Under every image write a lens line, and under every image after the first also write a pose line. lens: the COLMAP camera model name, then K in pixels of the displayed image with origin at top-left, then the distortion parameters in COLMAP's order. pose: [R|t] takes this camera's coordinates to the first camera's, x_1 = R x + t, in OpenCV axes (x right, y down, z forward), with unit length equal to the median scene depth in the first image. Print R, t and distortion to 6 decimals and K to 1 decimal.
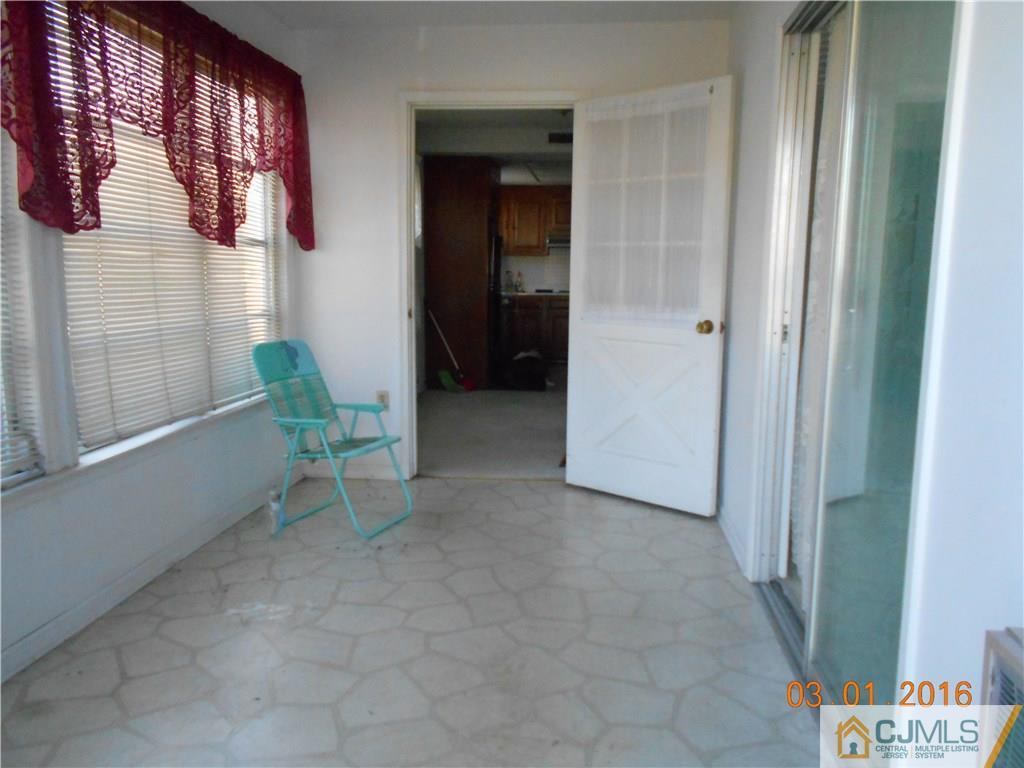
lens RADIAL K [[787.3, 0, 512.0], [0, 787.3, 384.0], [0, 0, 1]] dist [0.001102, 0.000052]
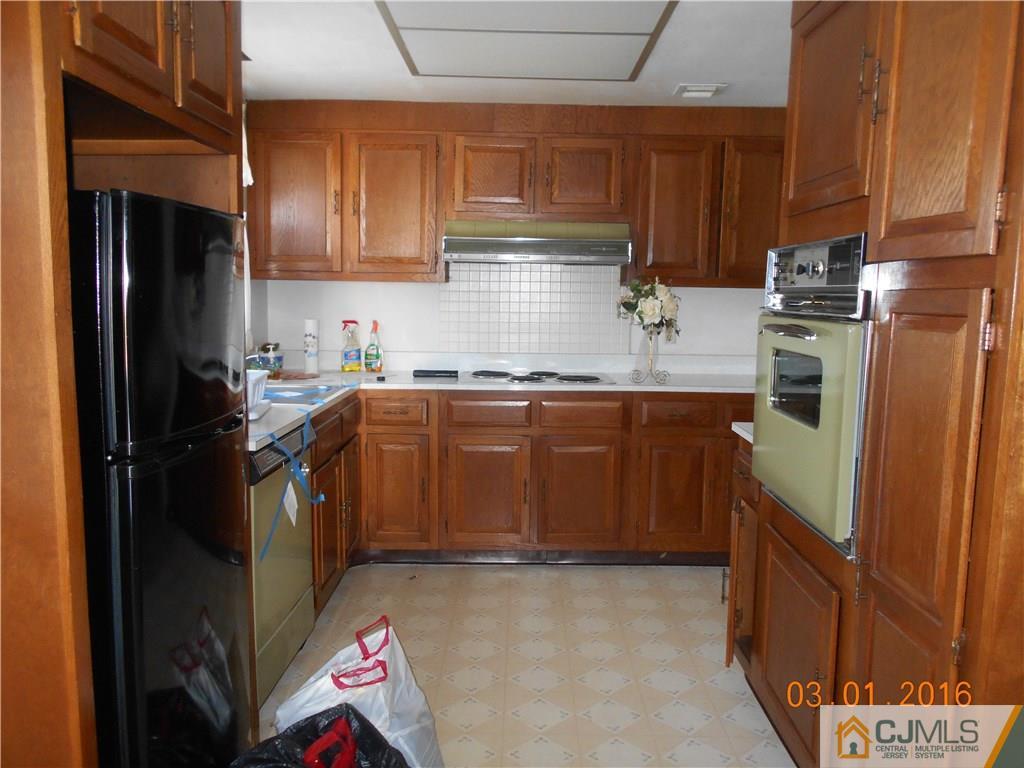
lens RADIAL K [[787.3, 0, 512.0], [0, 787.3, 384.0], [0, 0, 1]] dist [0.001102, 0.000052]
pose [[0.991063, -0.011703, 0.132881, 0.026039], [0.014610, 0.999674, -0.020920, -0.104389], [-0.132593, 0.022674, 0.990911, 0.612389]]
